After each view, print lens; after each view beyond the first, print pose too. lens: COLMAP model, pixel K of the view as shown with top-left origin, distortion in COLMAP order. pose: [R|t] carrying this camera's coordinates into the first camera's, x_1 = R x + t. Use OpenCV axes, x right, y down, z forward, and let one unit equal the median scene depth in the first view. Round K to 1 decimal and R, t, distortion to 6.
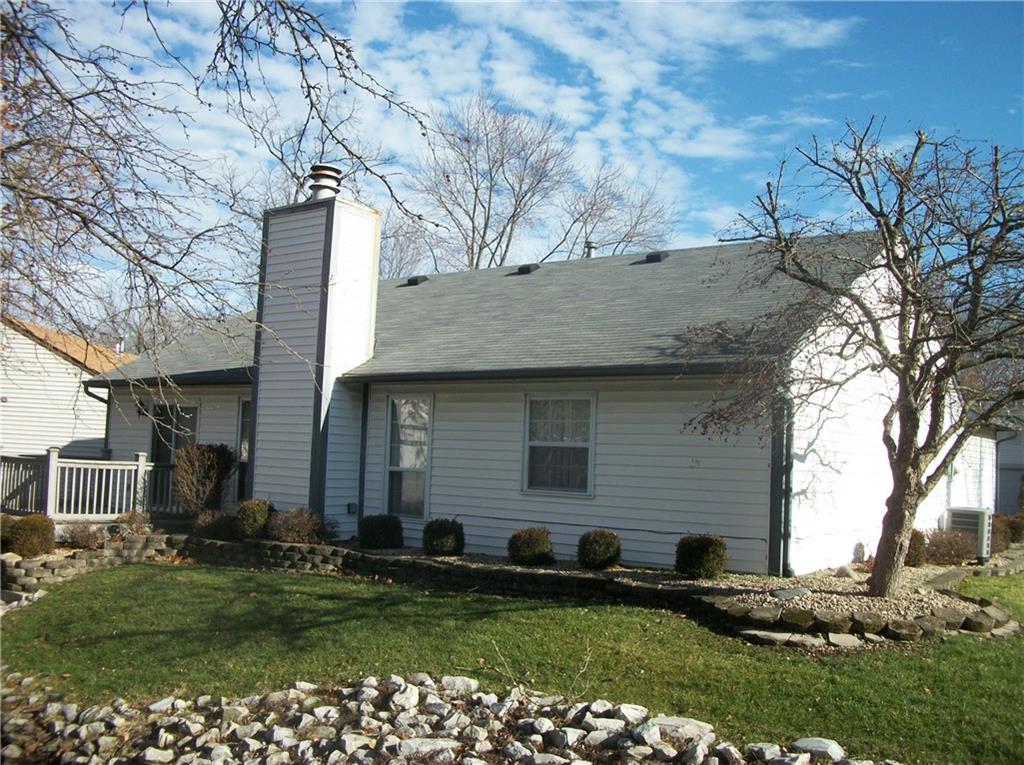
lens RADIAL K [[969.9, 0, 512.0], [0, 969.9, 382.5], [0, 0, 1]] dist [-0.123908, -0.004641]
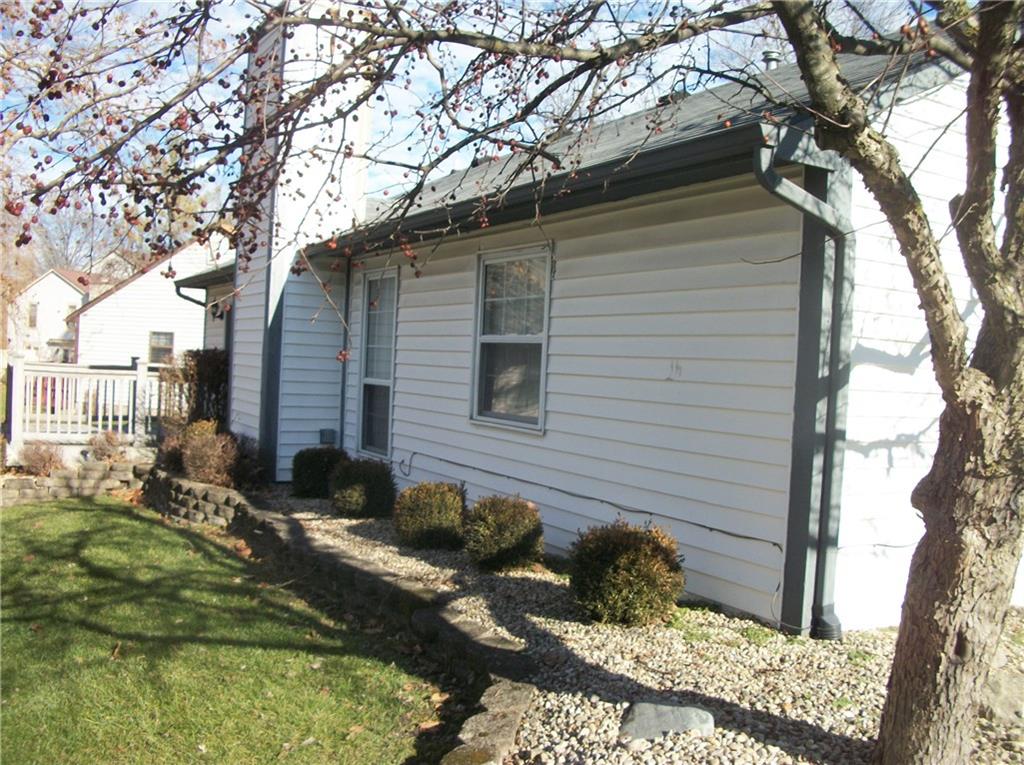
lens RADIAL K [[969.9, 0, 512.0], [0, 969.9, 382.5], [0, 0, 1]] dist [-0.123908, -0.004641]
pose [[0.915303, 0.013666, -0.402534, 0.275181], [0.018450, 0.996952, 0.075800, 0.045350], [0.402343, -0.076806, 0.912261, 0.468328]]
